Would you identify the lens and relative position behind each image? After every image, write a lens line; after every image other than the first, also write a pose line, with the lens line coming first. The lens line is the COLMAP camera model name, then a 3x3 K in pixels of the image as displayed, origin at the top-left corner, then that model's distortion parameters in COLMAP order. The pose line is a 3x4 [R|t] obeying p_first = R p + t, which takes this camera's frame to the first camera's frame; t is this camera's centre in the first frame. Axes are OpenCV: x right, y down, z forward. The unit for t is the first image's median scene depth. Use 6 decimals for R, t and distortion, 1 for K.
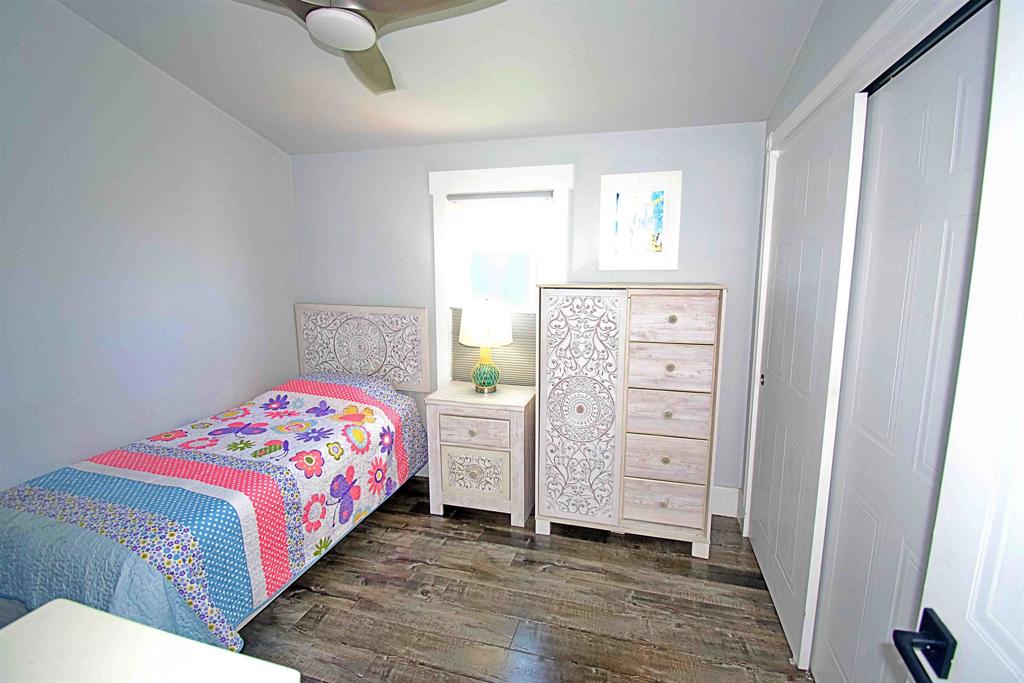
lens RADIAL K [[463.5, 0, 512.0], [0, 463.5, 341.5], [0, 0, 1]] dist [0.002883, -0.000417]
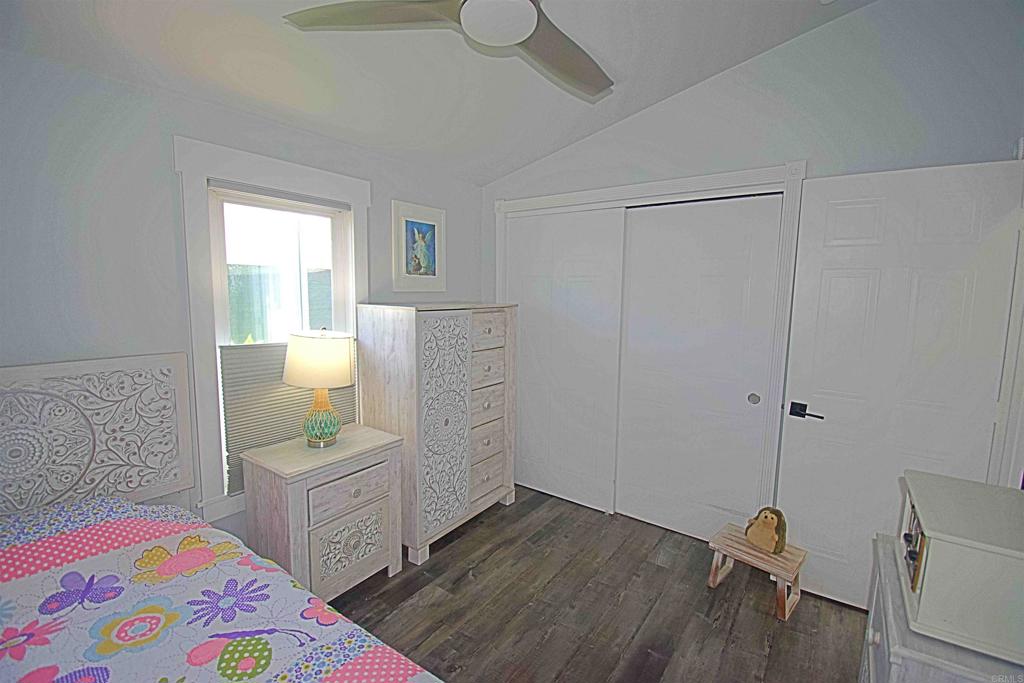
lens RADIAL K [[463.5, 0, 512.0], [0, 463.5, 341.5], [0, 0, 1]] dist [0.002883, -0.000417]
pose [[0.324363, -0.103630, 0.940239, -0.797782], [0.129644, 0.989471, 0.064331, -0.088341], [-0.937006, 0.101030, 0.334383, 0.485994]]
